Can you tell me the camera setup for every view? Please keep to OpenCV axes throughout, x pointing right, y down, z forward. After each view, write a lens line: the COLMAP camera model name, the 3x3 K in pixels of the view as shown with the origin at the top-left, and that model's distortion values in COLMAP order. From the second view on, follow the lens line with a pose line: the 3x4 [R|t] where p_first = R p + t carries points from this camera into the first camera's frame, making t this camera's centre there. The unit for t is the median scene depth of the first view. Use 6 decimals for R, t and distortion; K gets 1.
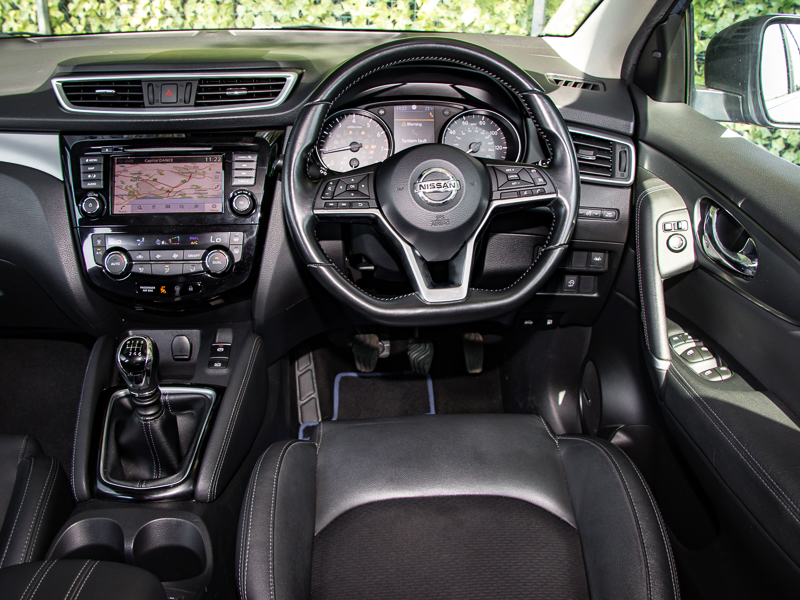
lens RADIAL K [[606.9, 0, 400.0], [0, 606.9, 300.0], [0, 0, 1]] dist [-0.148831, 0.063373]
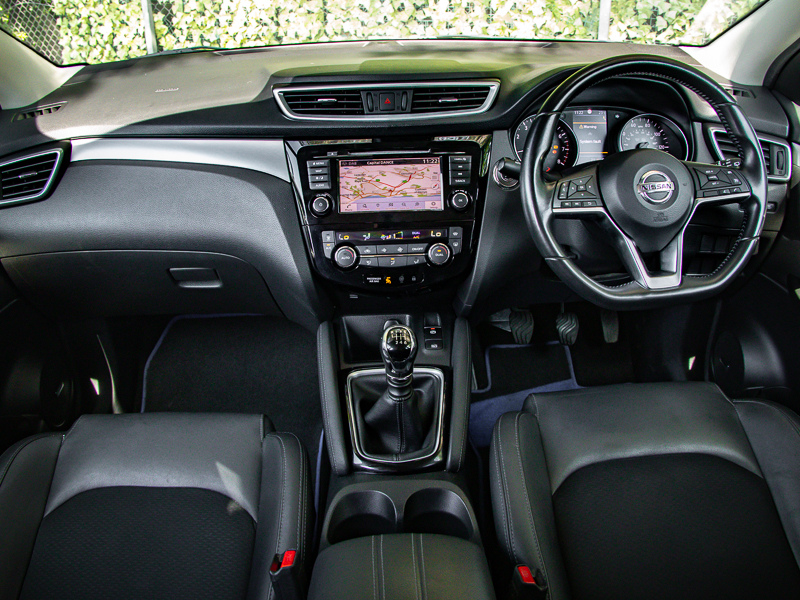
lens RADIAL K [[542.0, 0, 399.7], [0, 542.0, 280.0], [0, 0, 1]] dist [-0.159183, 0.046750]
pose [[0.998839, -0.021122, -0.043295, -0.334568], [0.022028, 0.999546, 0.020550, -0.037967], [0.042841, -0.021480, 0.998851, -0.006310]]
